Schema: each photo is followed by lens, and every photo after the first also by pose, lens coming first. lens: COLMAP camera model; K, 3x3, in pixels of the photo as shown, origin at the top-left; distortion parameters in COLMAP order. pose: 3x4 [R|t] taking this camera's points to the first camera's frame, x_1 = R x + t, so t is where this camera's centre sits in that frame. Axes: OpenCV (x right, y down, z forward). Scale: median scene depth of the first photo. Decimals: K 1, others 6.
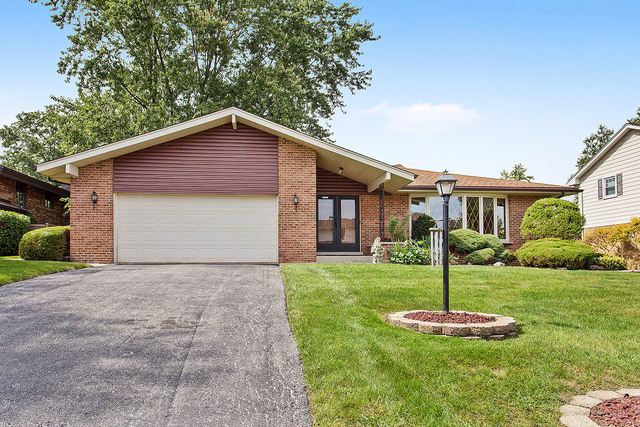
lens RADIAL K [[467.5, 0, 313.9], [0, 467.5, 216.6], [0, 0, 1]] dist [0.002675, -0.012534]
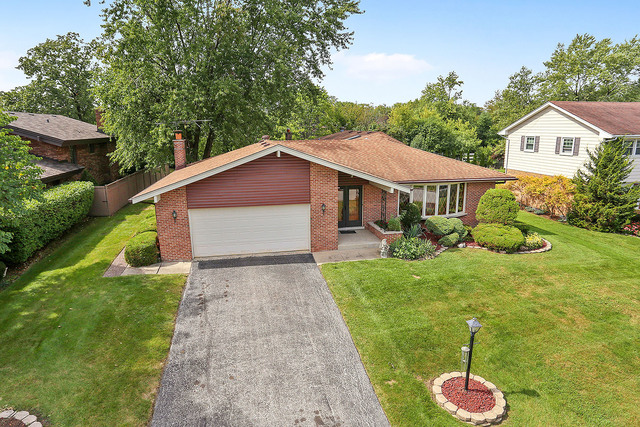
lens RADIAL K [[371.7, 0, 324.7], [0, 371.7, 211.1], [0, 0, 1]] dist [-0.045323, 0.002399]
pose [[0.995302, -0.020881, 0.094544, -0.110906], [-0.003823, 0.967231, 0.253870, -0.240712], [-0.096747, -0.253039, 0.962606, -0.030354]]
